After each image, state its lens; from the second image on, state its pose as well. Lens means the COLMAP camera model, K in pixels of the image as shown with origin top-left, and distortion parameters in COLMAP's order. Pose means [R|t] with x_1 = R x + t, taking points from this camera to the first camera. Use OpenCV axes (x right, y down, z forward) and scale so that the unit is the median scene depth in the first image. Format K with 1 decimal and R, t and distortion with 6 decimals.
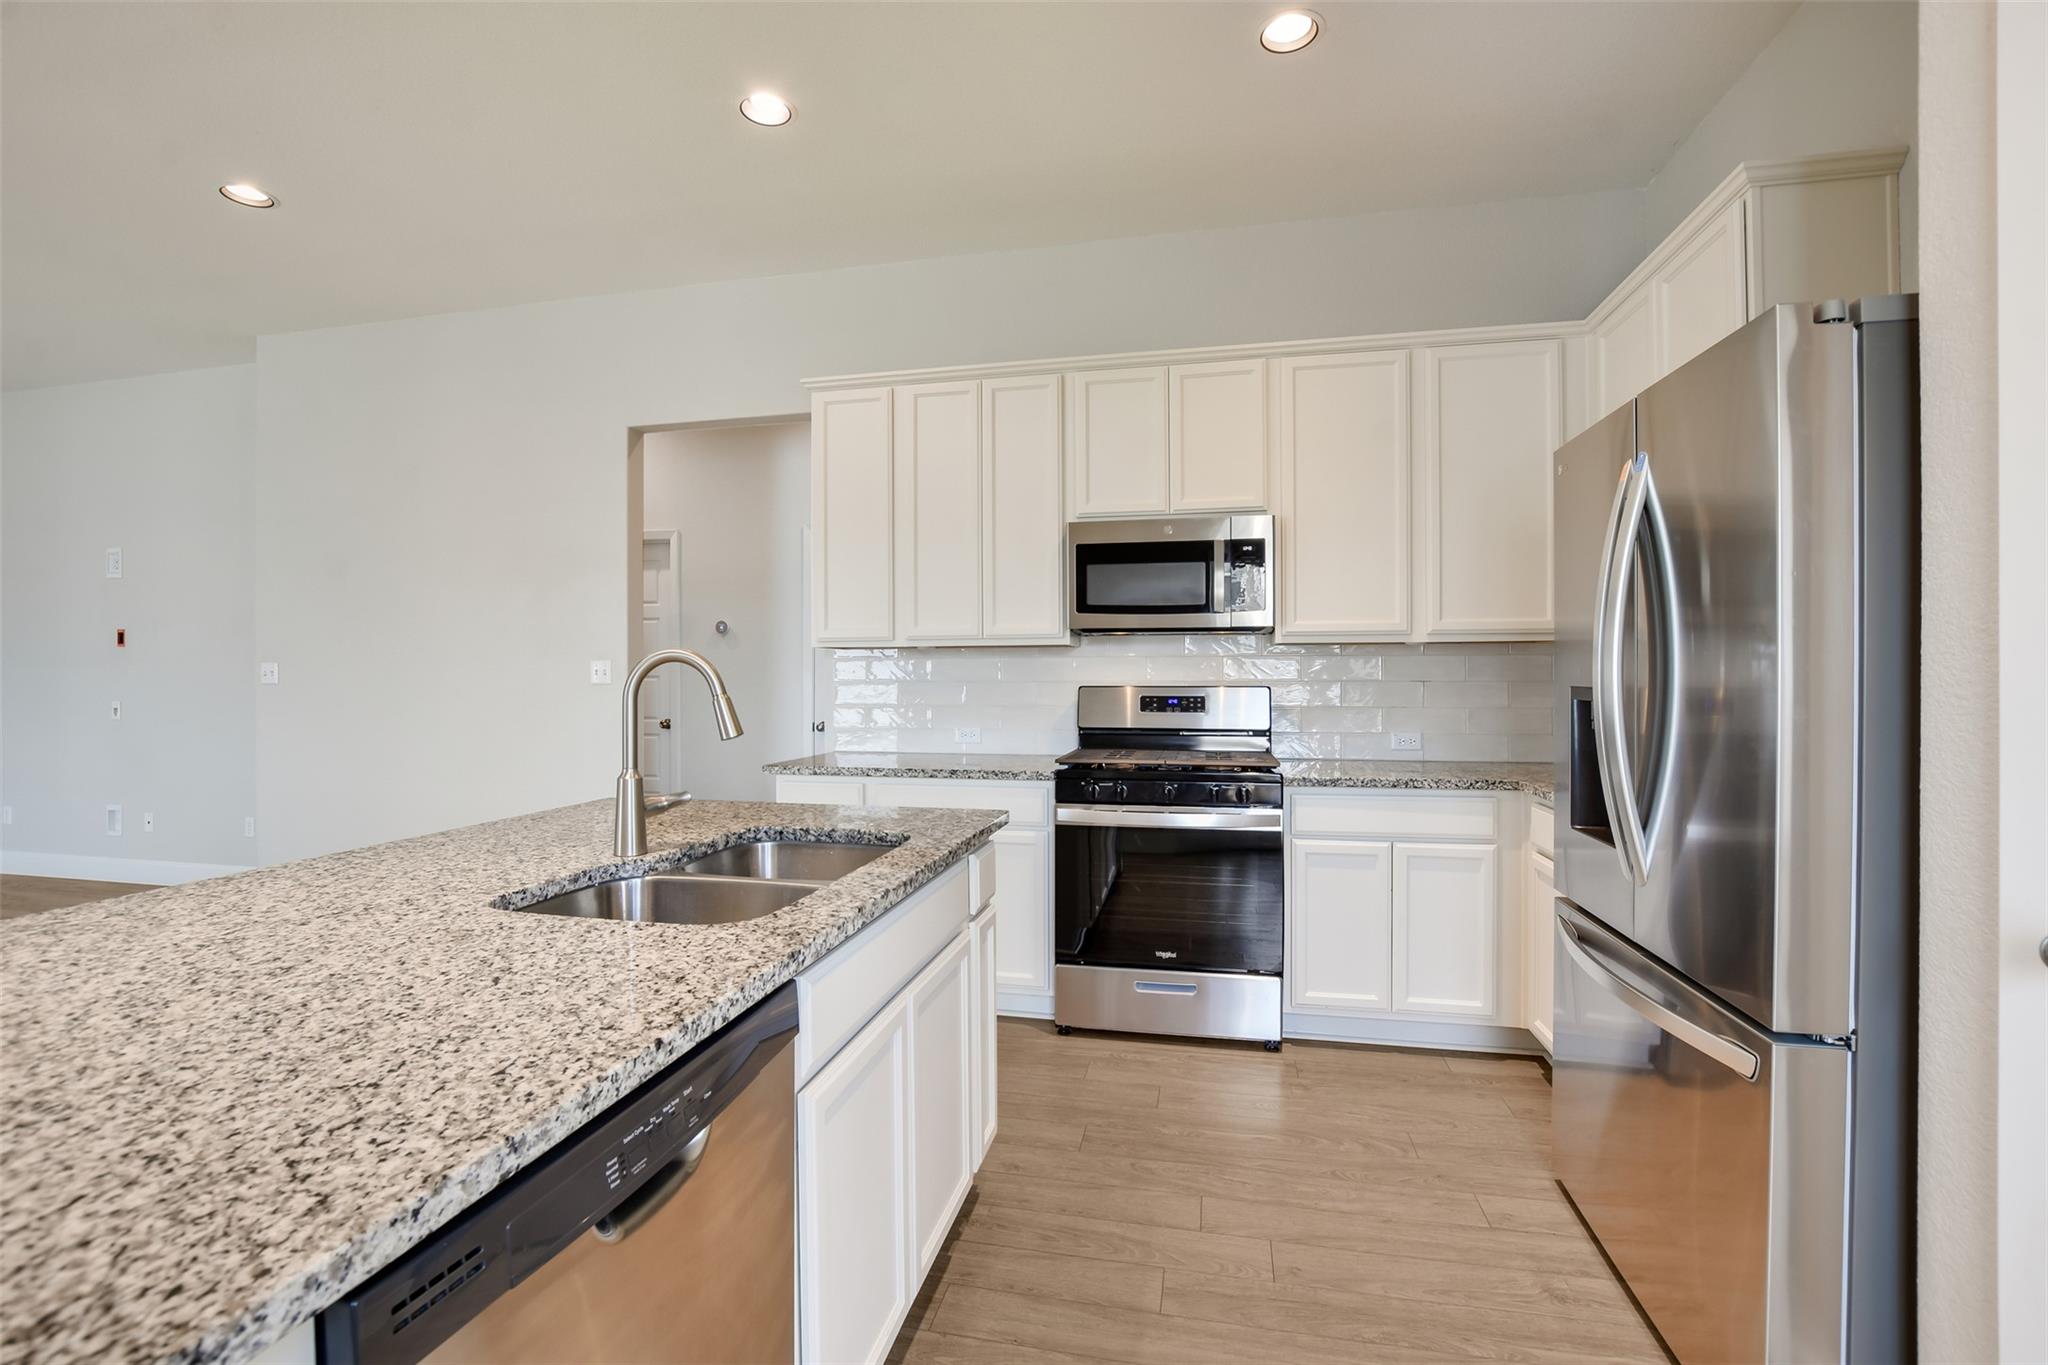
lens RADIAL K [[904.1, 0, 1021.2], [0, 904.1, 676.3], [0, 0, 1]] dist [-0.028381, 0.004945]
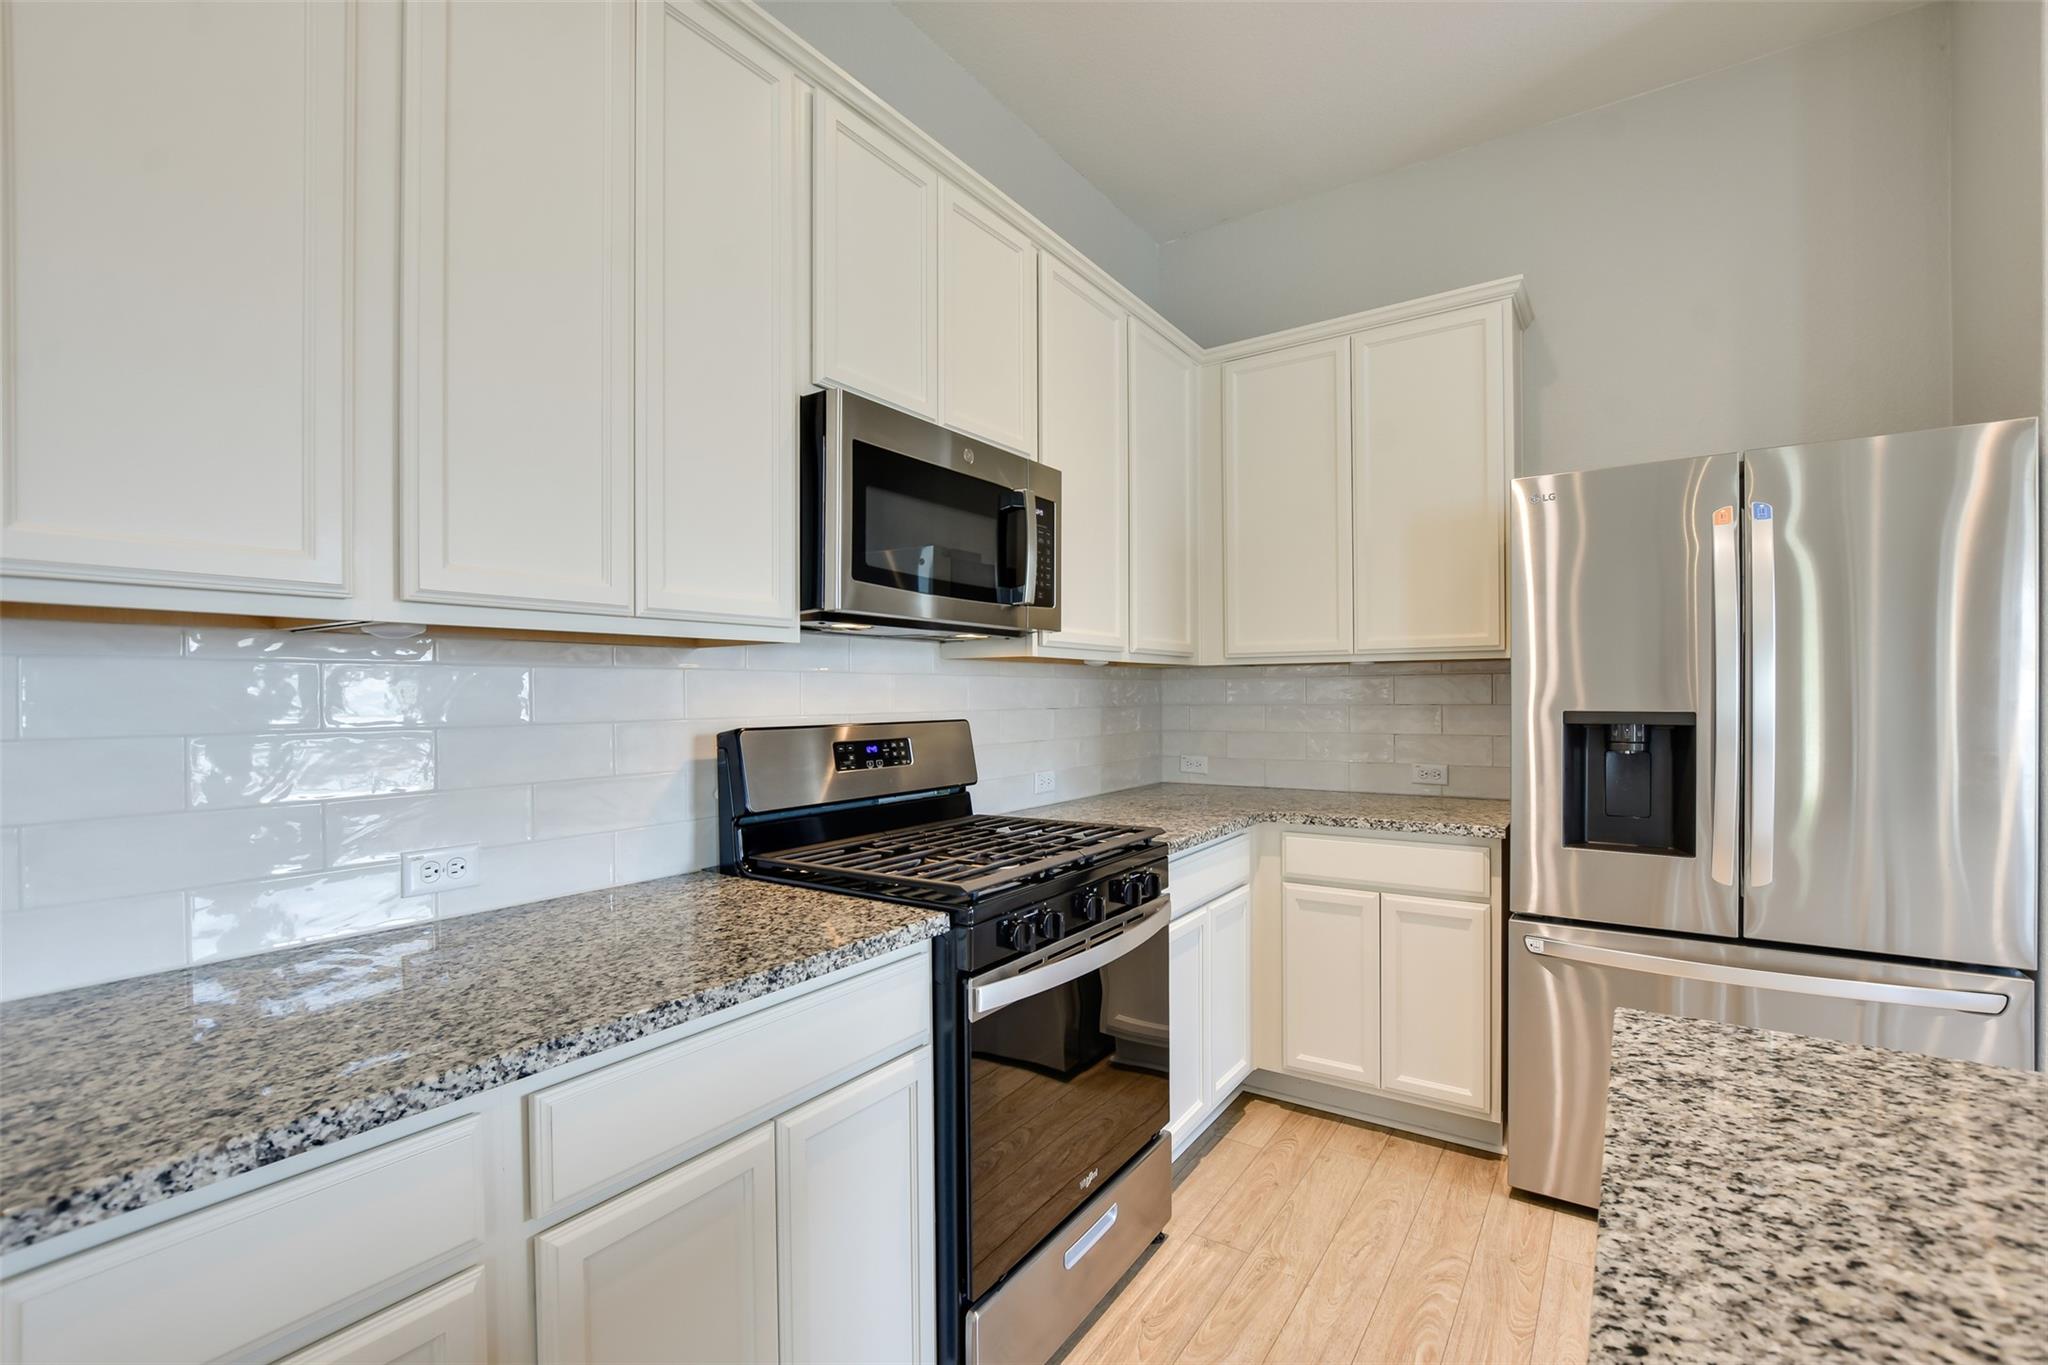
lens RADIAL K [[902.5, 0, 1021.9], [0, 902.5, 697.2], [0, 0, 1]] dist [-0.022330, 0.000516]
pose [[0.375212, -0.002102, 0.926937, -0.399715], [0.006071, 0.999982, -0.000190, -0.006047], [-0.926919, 0.005698, 0.375218, 0.822708]]
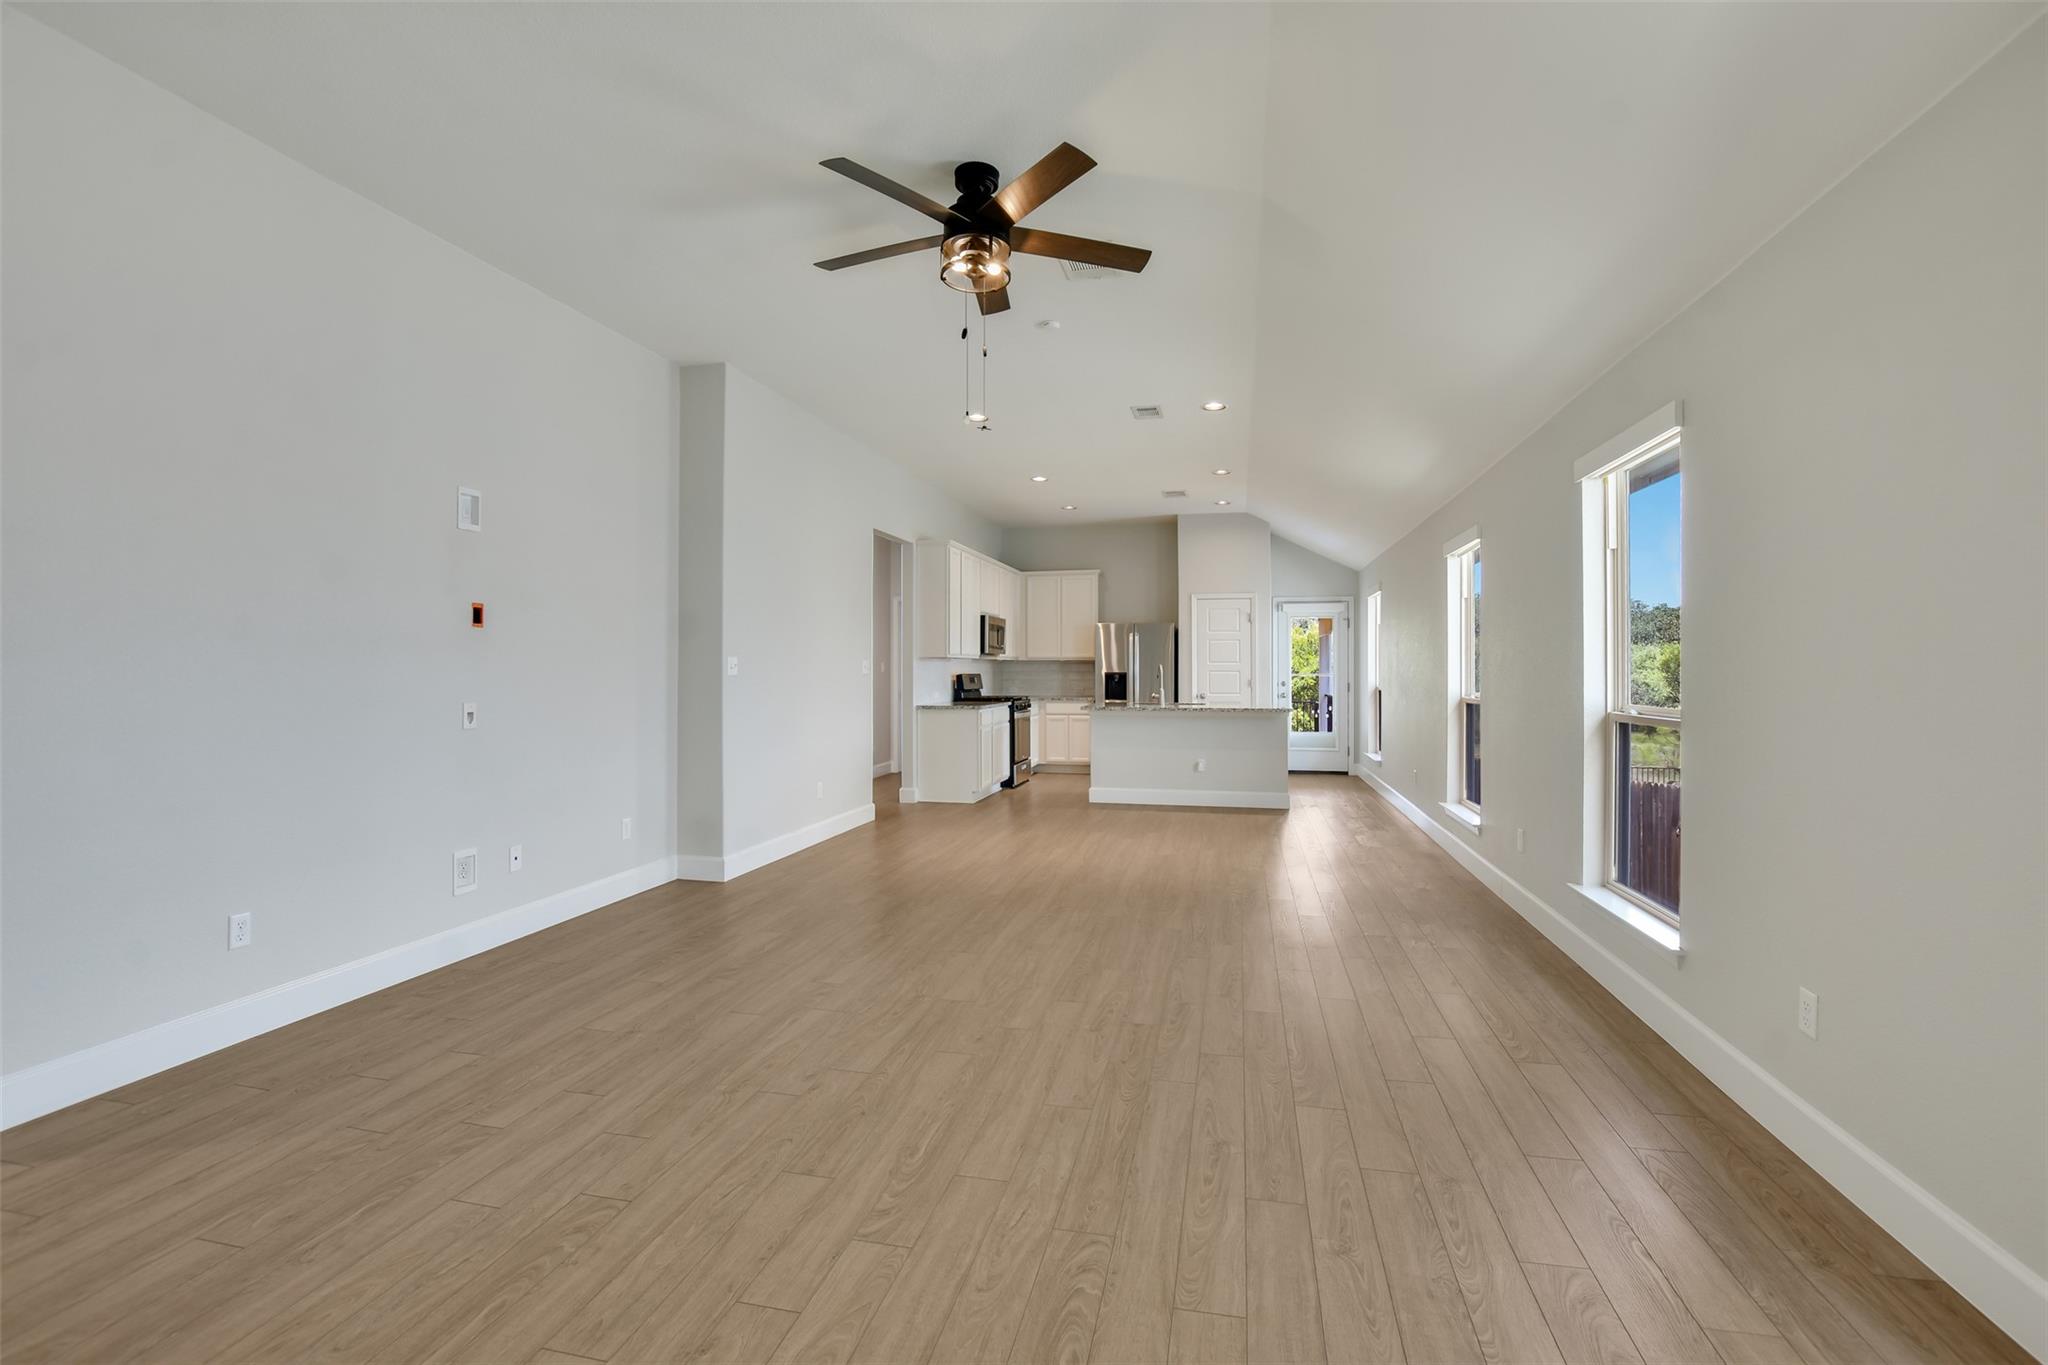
lens RADIAL K [[904.1, 0, 1021.2], [0, 904.1, 676.3], [0, 0, 1]] dist [-0.028381, 0.004945]
pose [[0.014747, -0.004599, 0.999881, -3.103743], [0.000649, 0.999989, 0.004590, 0.006665], [-0.999891, 0.000581, 0.014750, 0.962908]]
